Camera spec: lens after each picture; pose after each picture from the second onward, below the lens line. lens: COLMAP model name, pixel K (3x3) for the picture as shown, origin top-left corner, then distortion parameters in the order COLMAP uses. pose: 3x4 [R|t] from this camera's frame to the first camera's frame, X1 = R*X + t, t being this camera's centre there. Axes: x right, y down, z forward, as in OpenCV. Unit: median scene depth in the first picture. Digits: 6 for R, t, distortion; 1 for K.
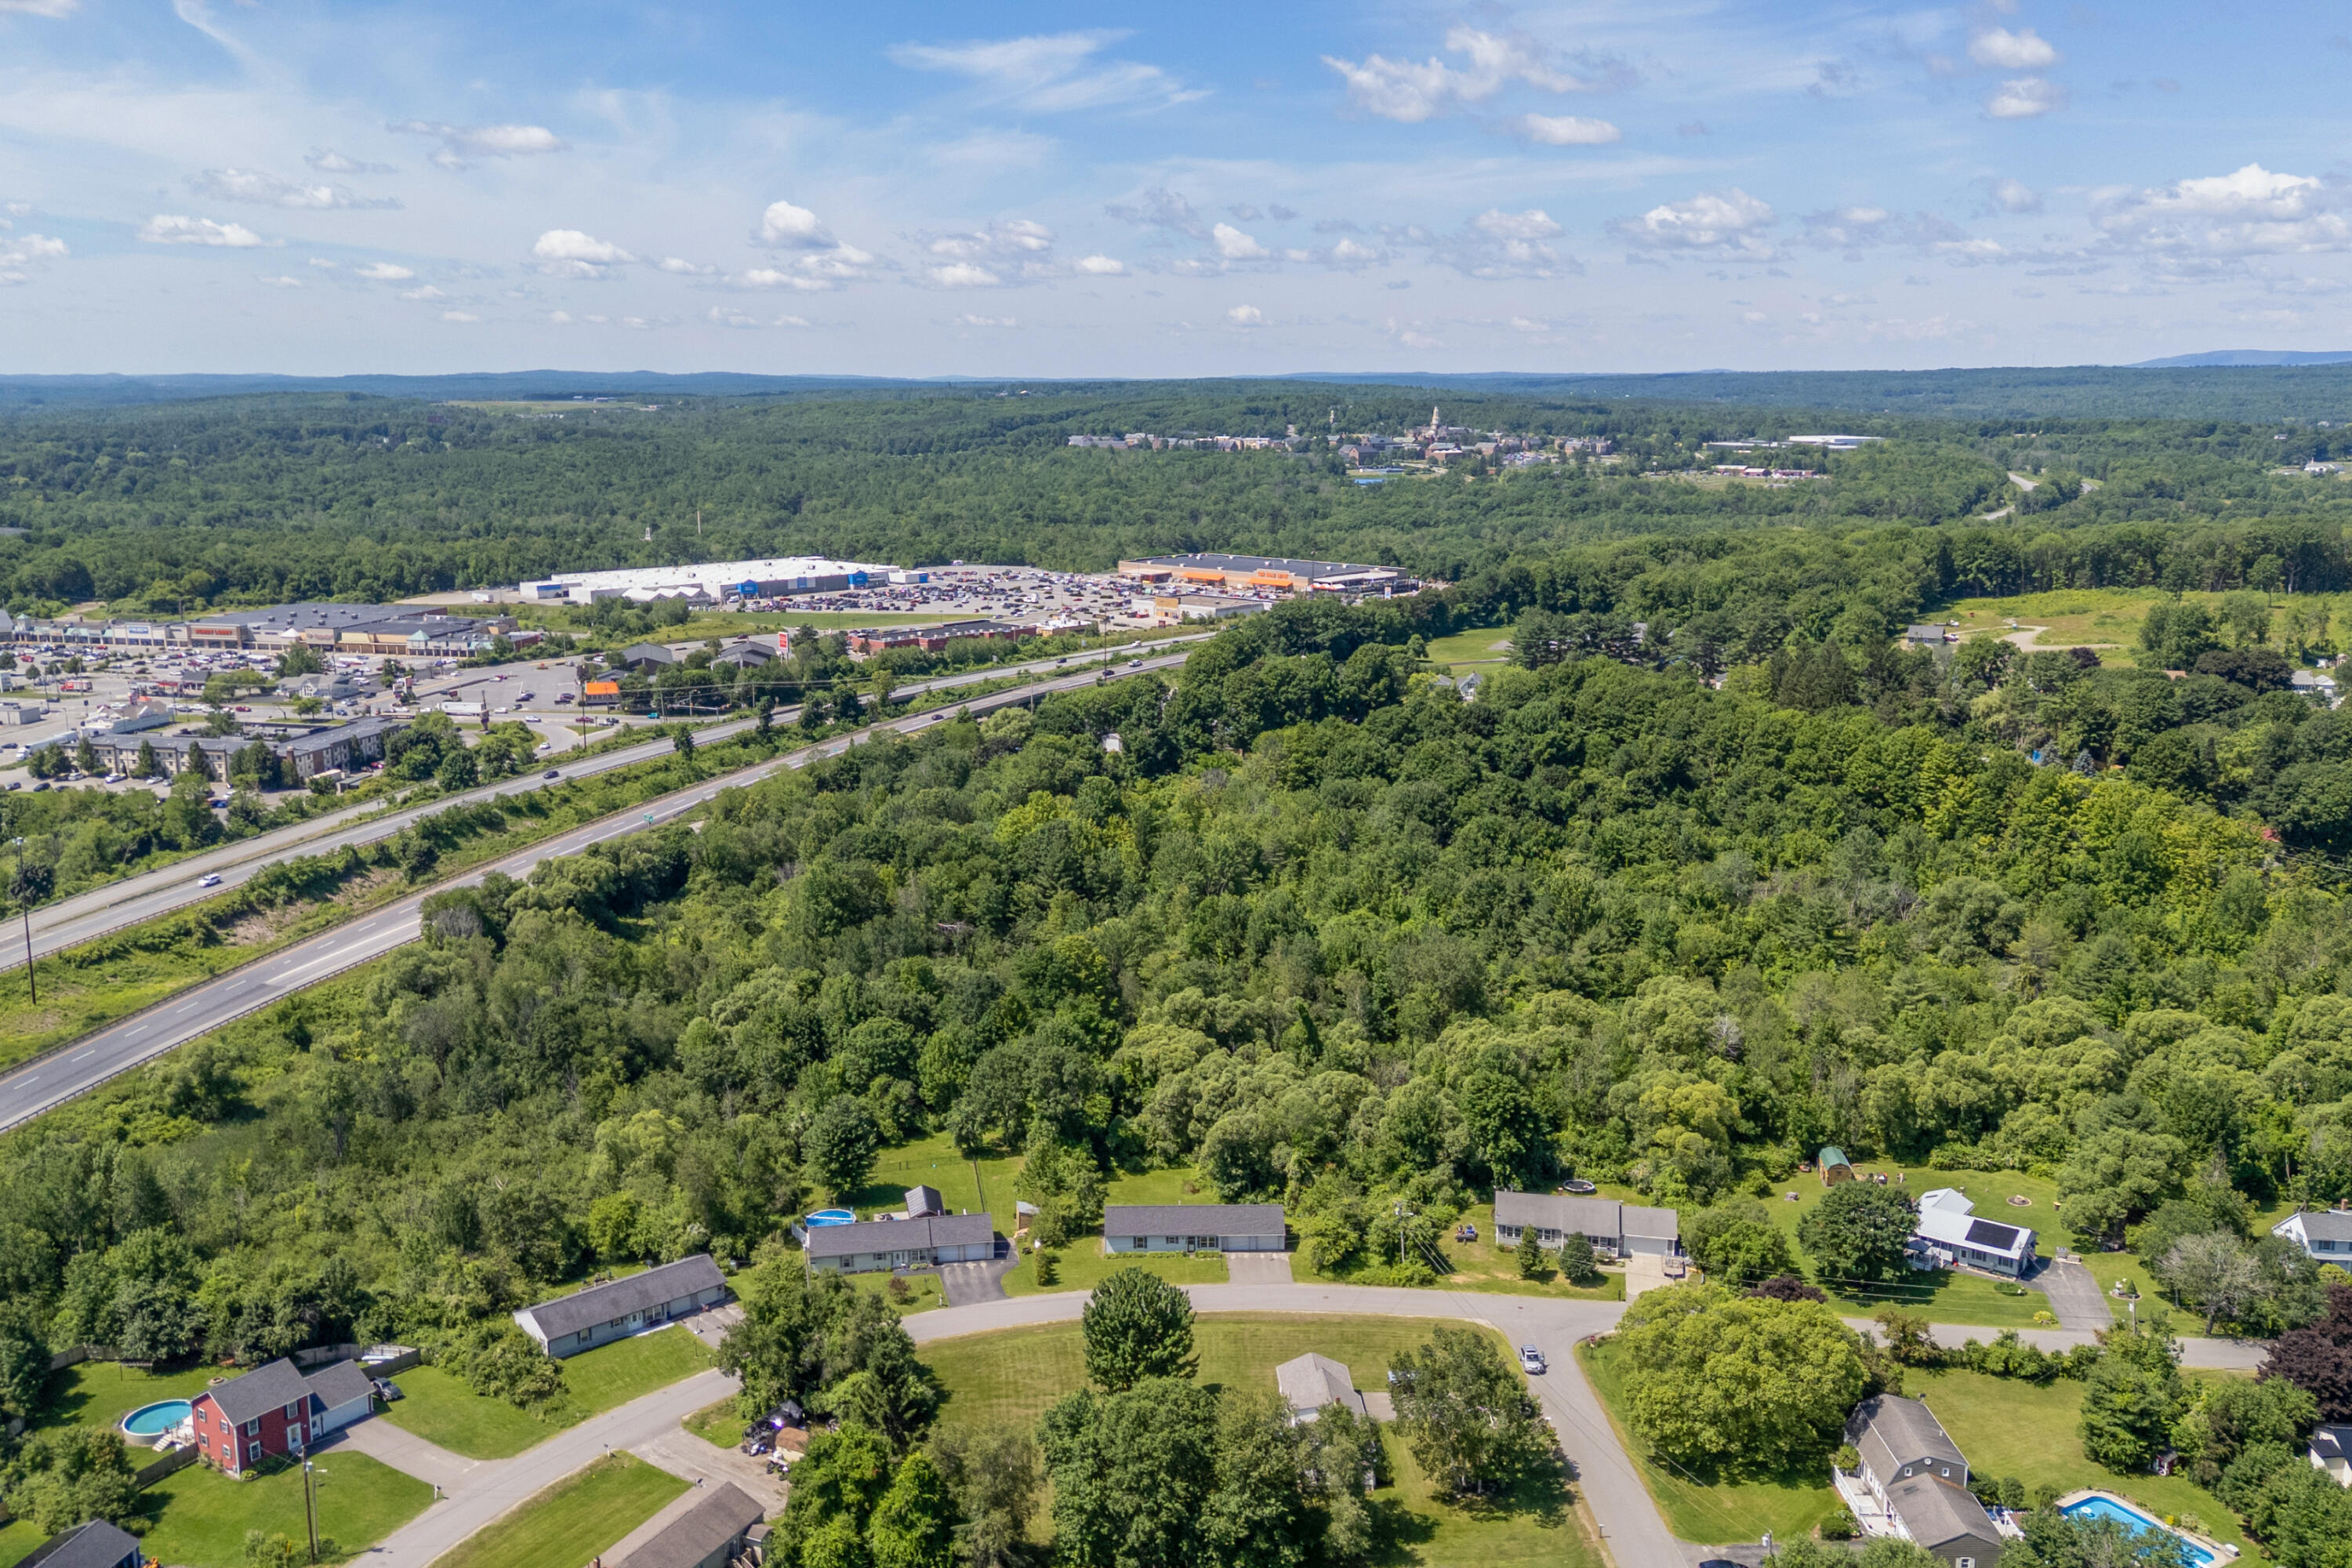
lens RADIAL K [[2056.4, 0, 1182.4], [0, 2056.4, 770.8], [0, 0, 1]] dist [0.077707, -0.079744]
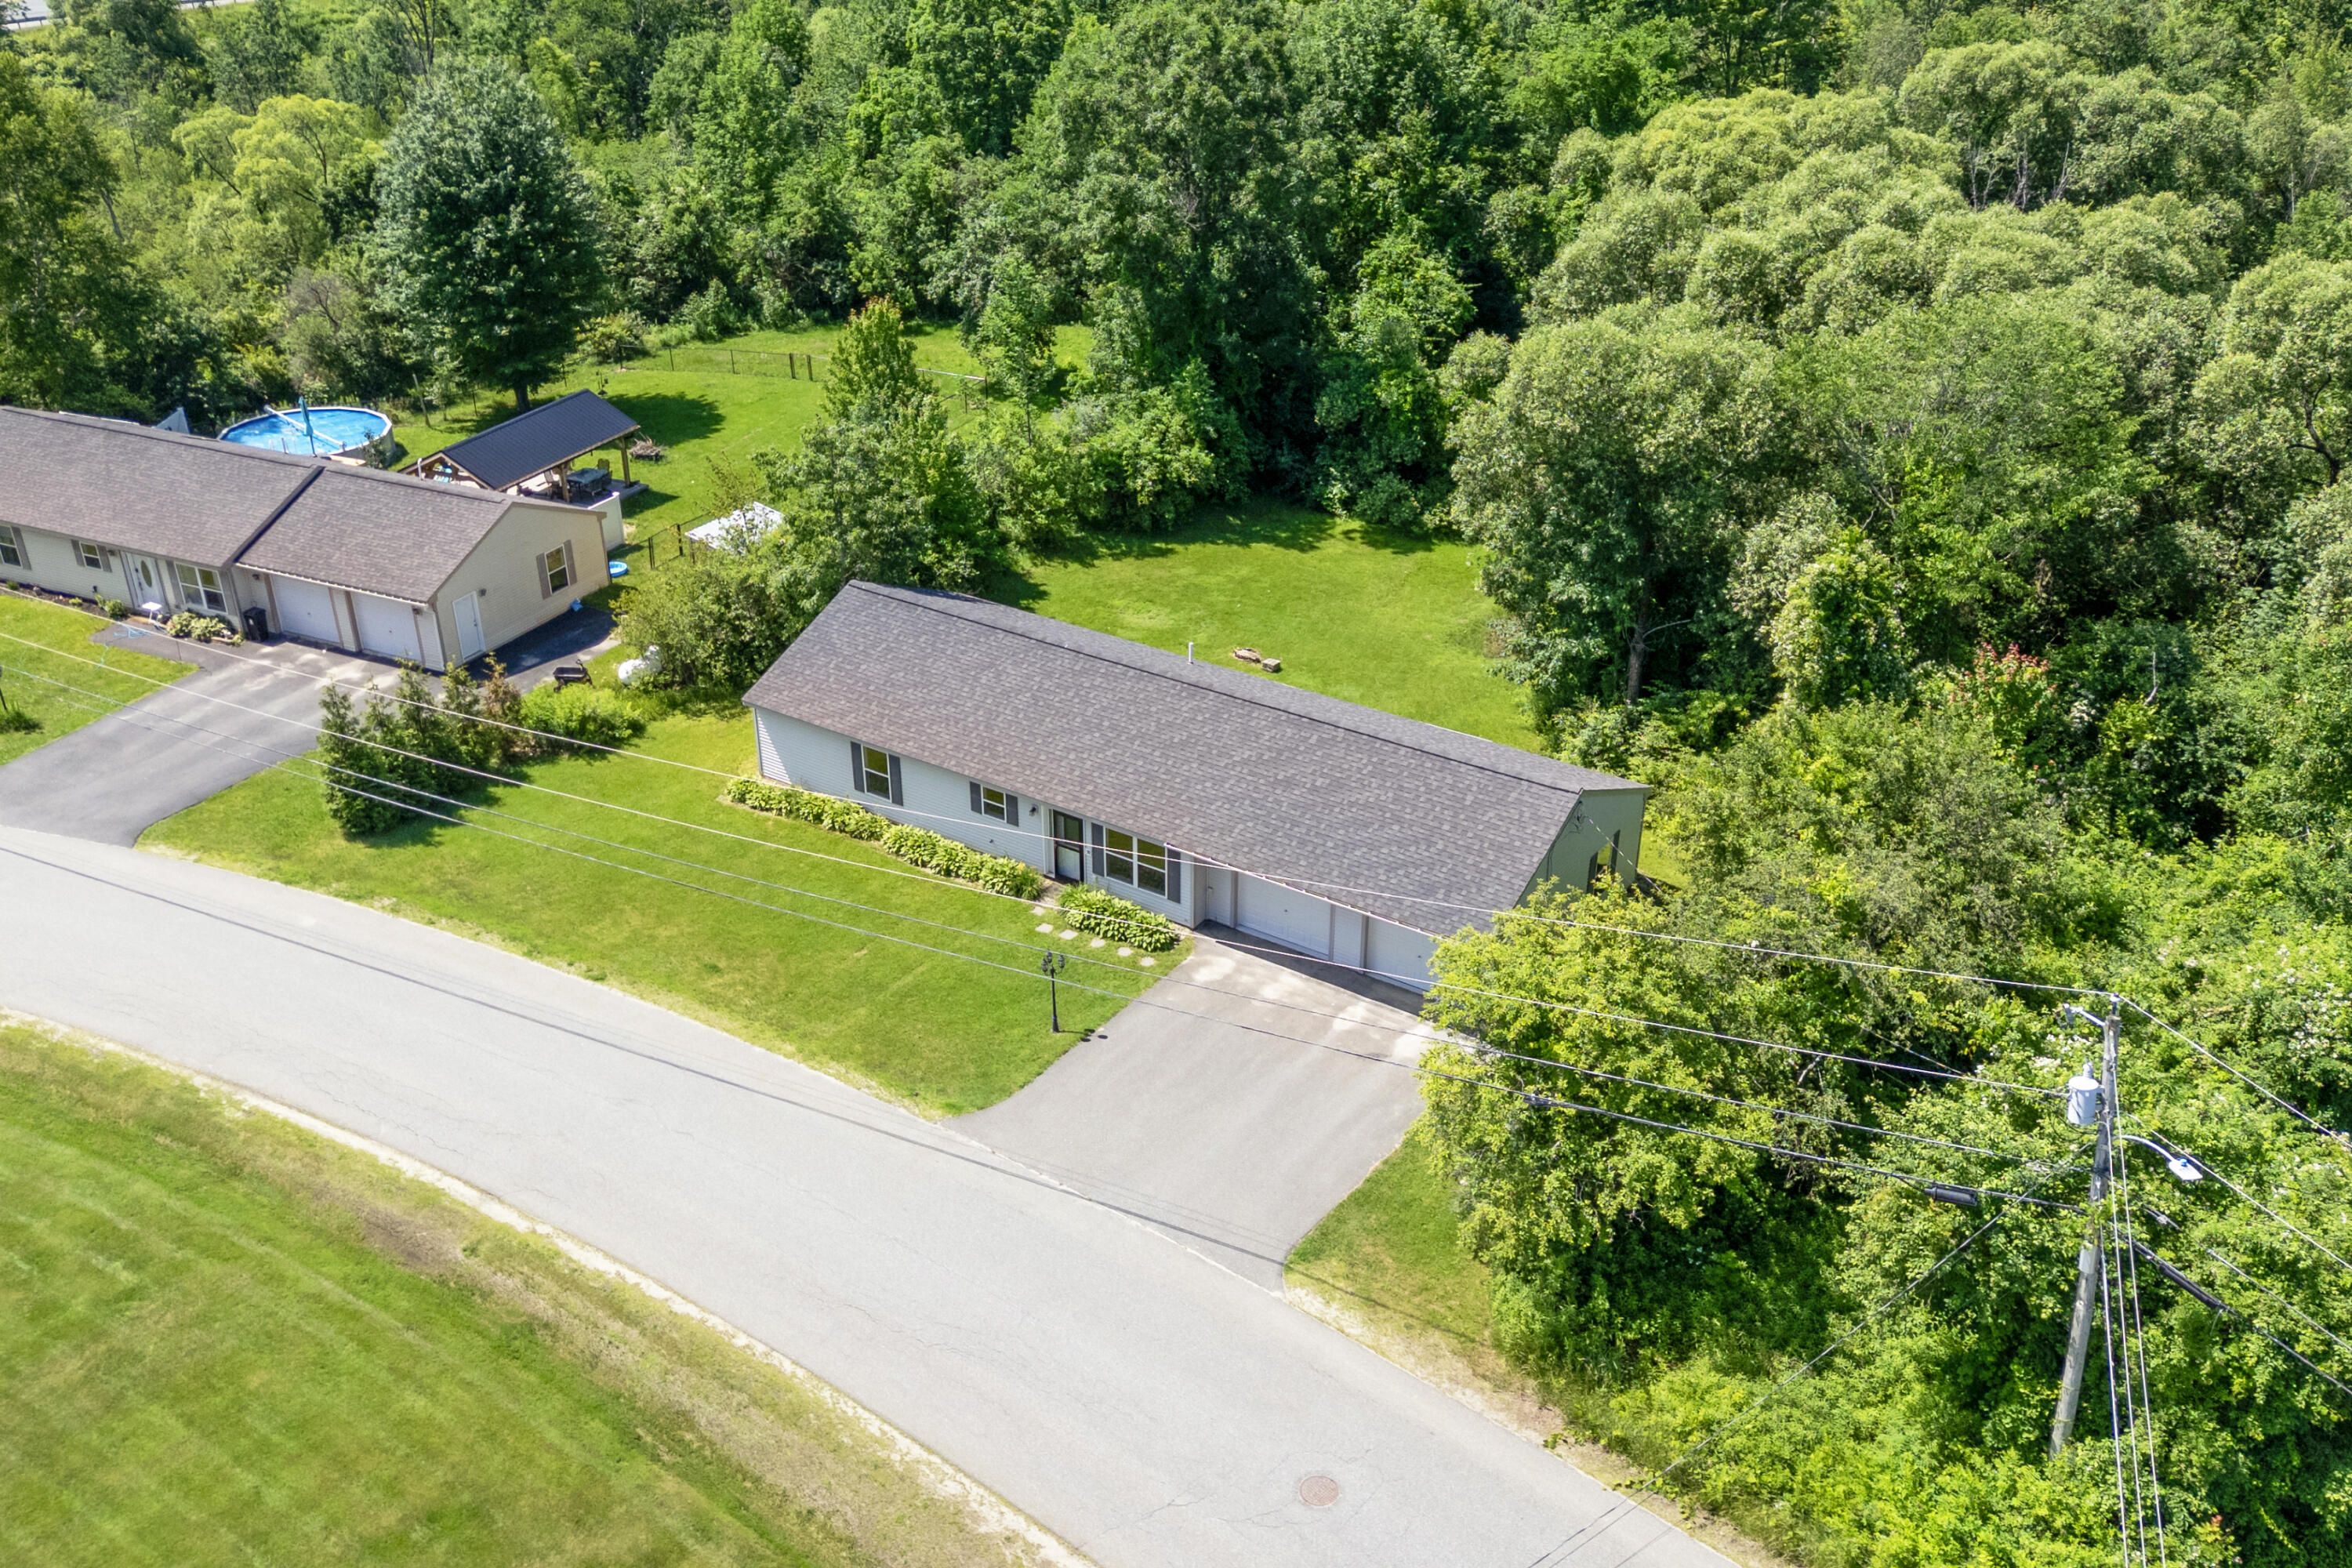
lens RADIAL K [[2056.4, 0, 1170.0], [0, 2056.4, 781.2], [0, 0, 1]] dist [0.077707, -0.079744]
pose [[0.812630, 0.271480, -0.515685, 0.030054], [-0.112303, 0.941234, 0.318538, 0.041915], [0.571857, -0.200941, 0.795363, 0.224399]]
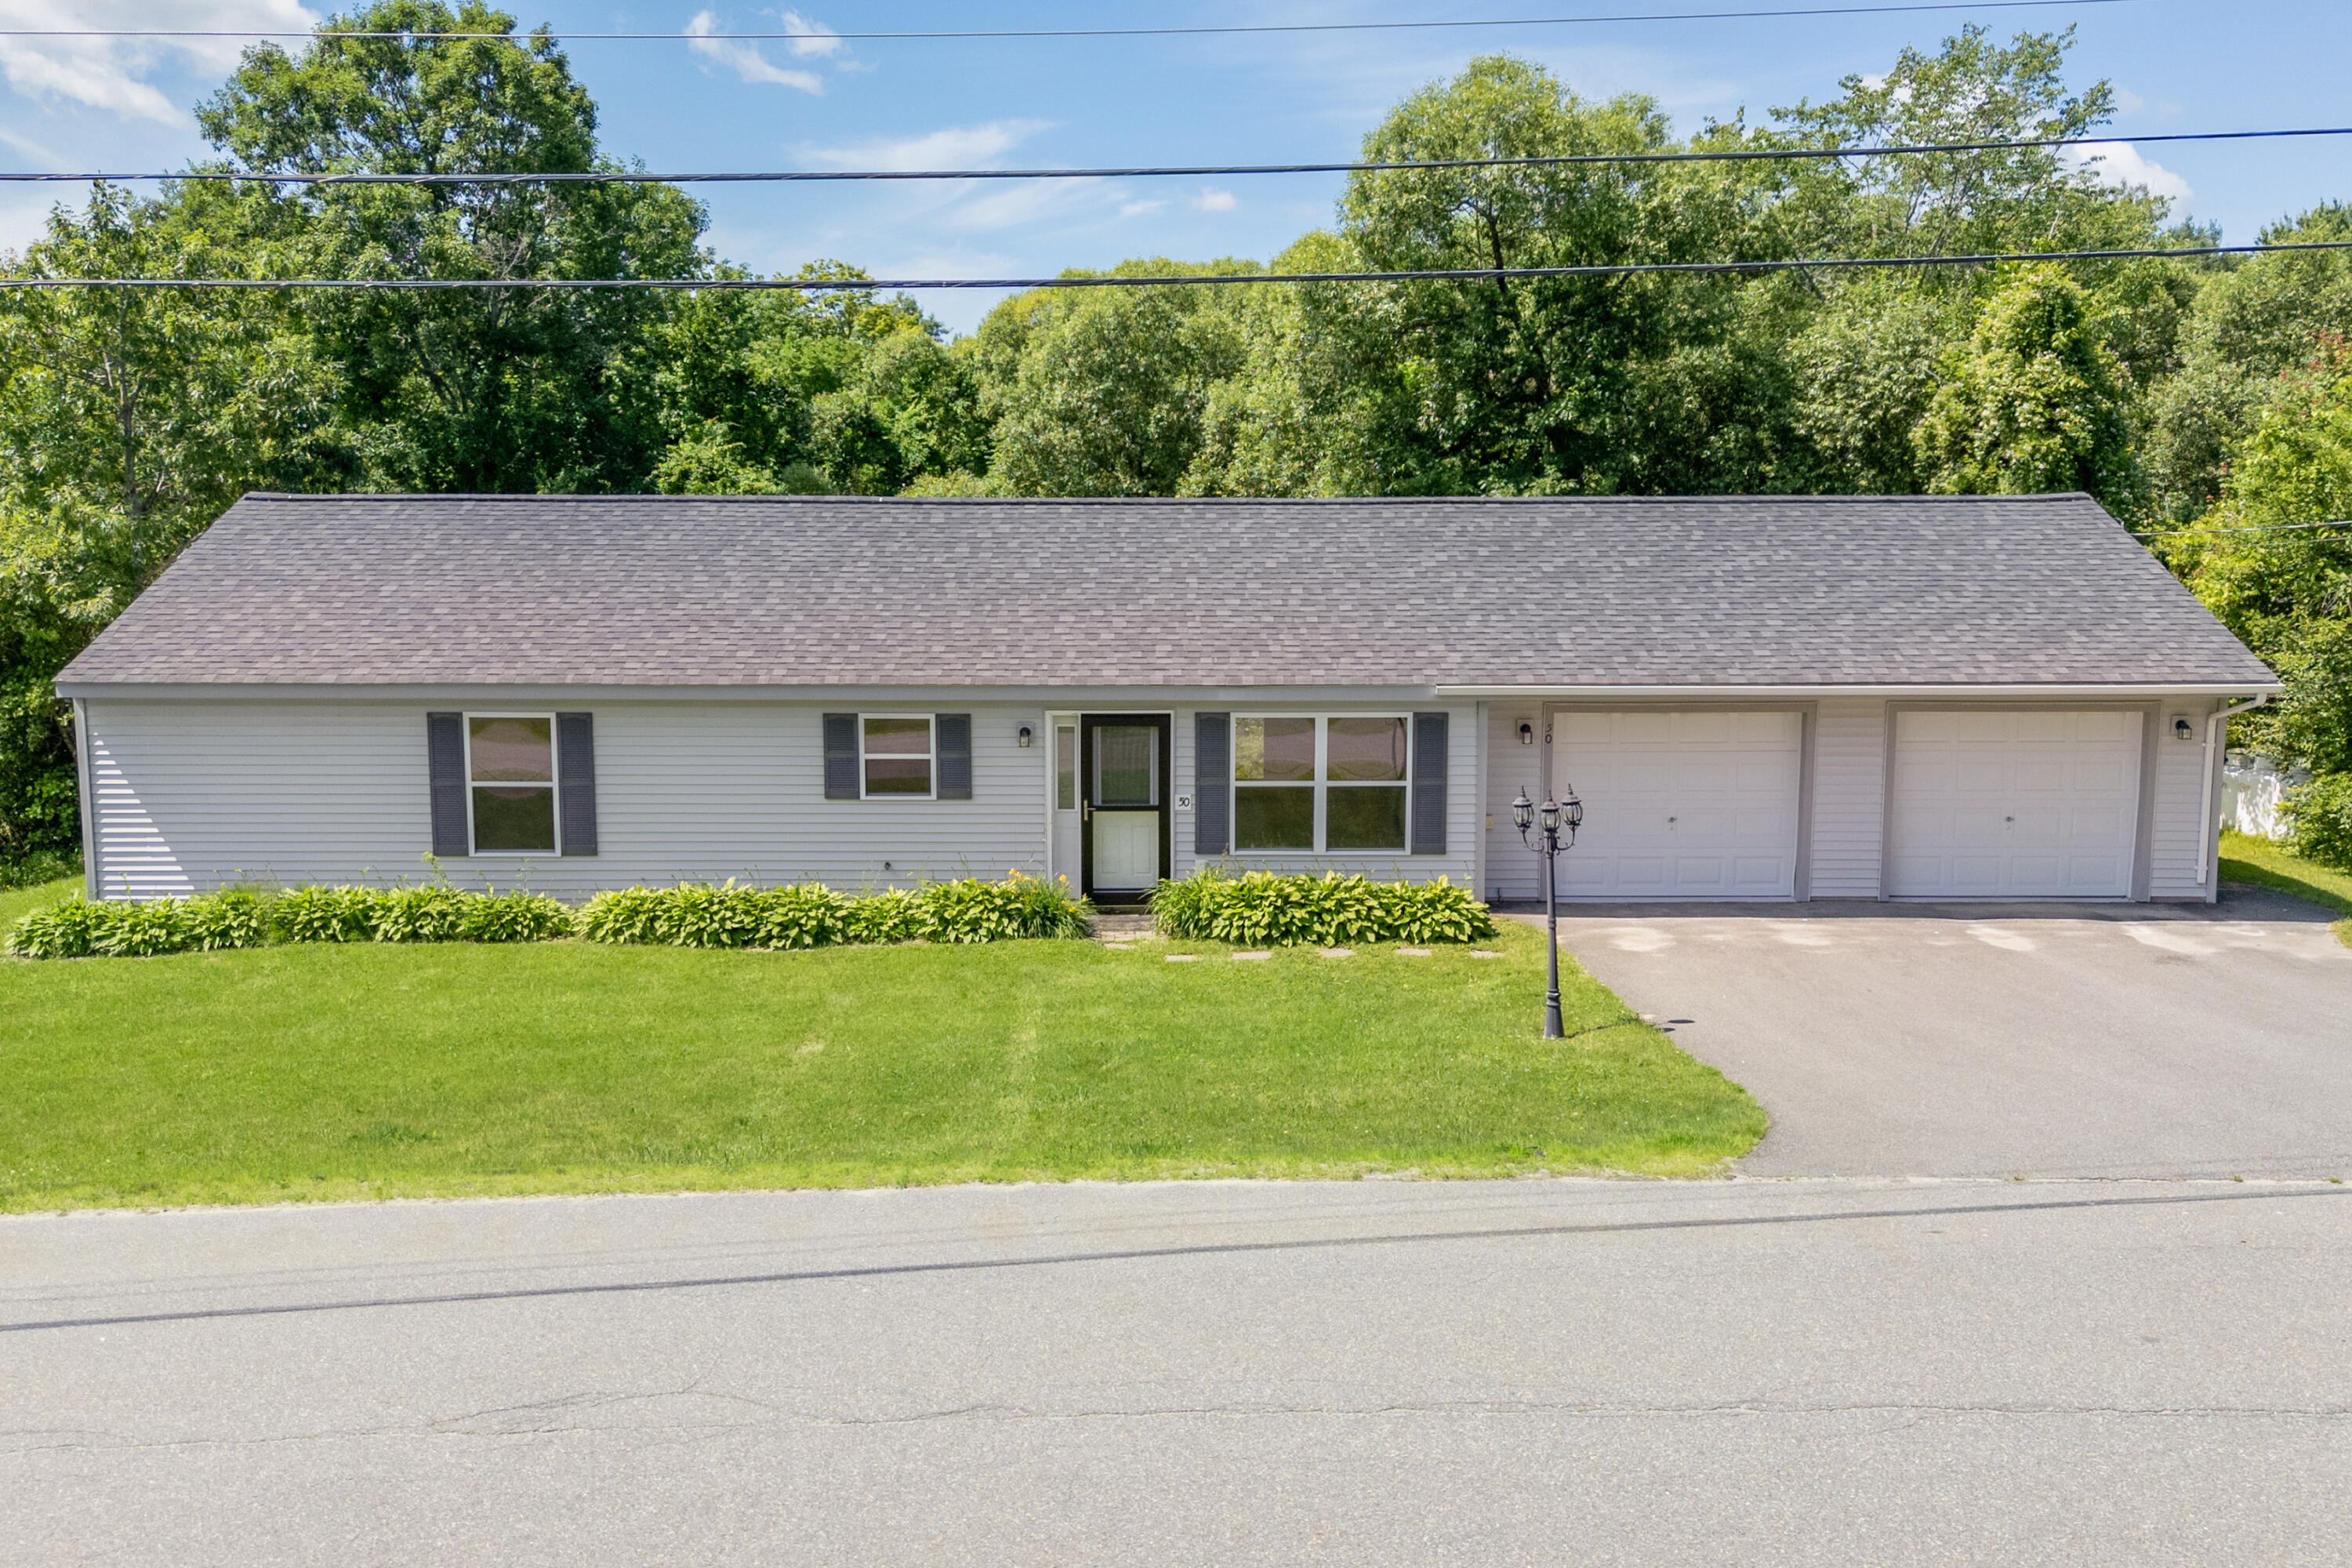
lens RADIAL K [[2056.4, 0, 1184.8], [0, 2056.4, 782.0], [0, 0, 1]] dist [0.077707, -0.079744]
pose [[0.999865, 0.002141, -0.016297, 0.002132], [-0.003346, 0.997231, -0.074286, 0.062023], [0.016092, 0.074330, 0.997104, 0.242617]]
